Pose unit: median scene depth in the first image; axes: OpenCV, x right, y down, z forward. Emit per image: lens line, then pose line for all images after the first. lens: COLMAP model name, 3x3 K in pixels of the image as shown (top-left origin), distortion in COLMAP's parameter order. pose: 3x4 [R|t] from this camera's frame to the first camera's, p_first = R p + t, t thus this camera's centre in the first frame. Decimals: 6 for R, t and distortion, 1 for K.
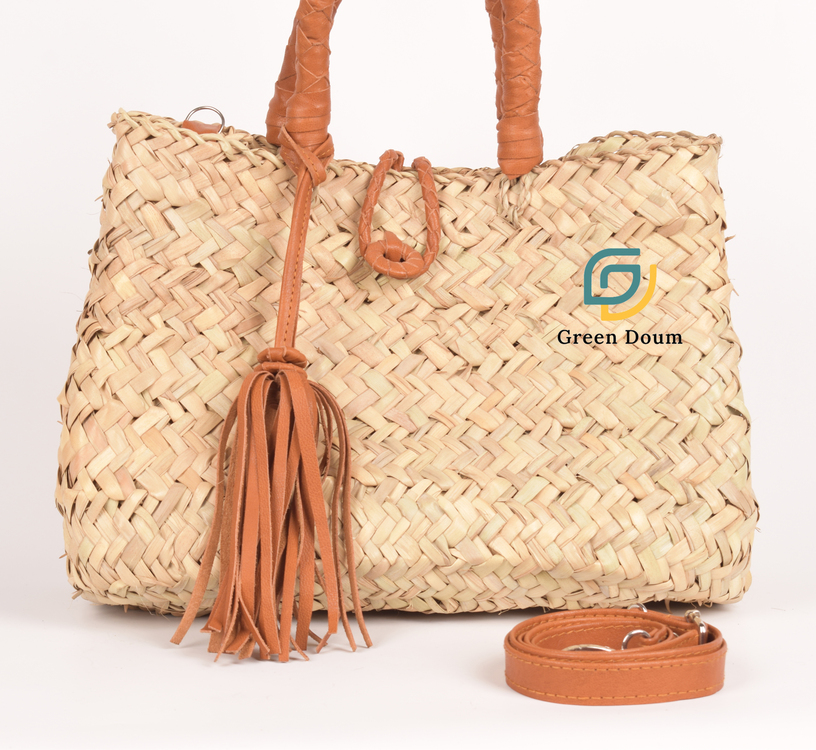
lens RADIAL K [[2470.6, 0, 426.3], [0, 2470.6, 360.6], [0, 0, 1]] dist [0.105879, 0.000000]
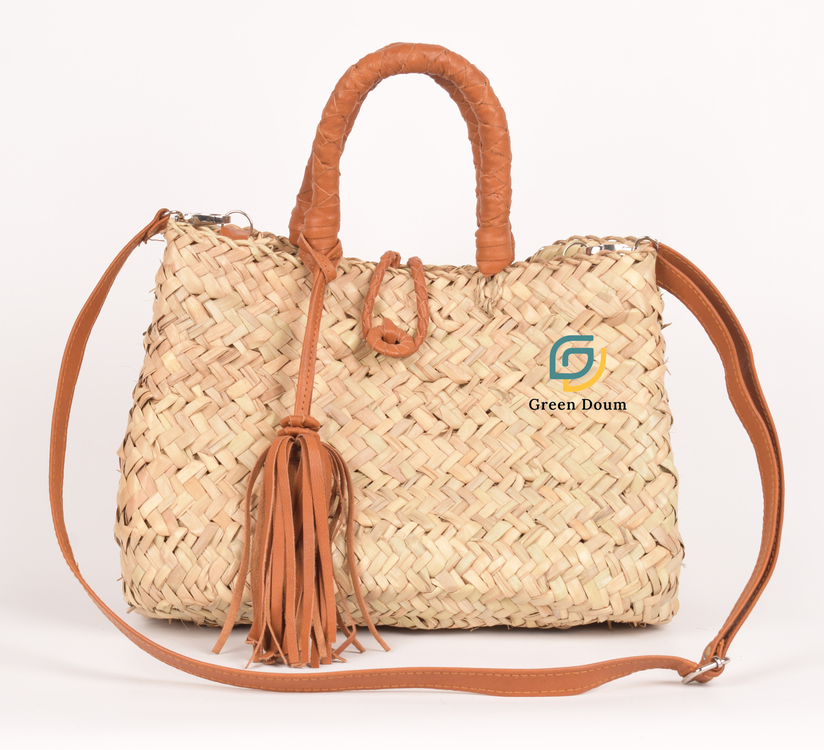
lens RADIAL K [[2288.7, 0, 390.7], [0, 2288.7, 383.7], [0, 0, 1]] dist [0.068213, 0.000000]
pose [[0.999376, 0.012899, -0.032874, 0.025219], [-0.012508, 0.999849, 0.012075, -0.034157], [0.033024, -0.011656, 0.999387, -0.141715]]
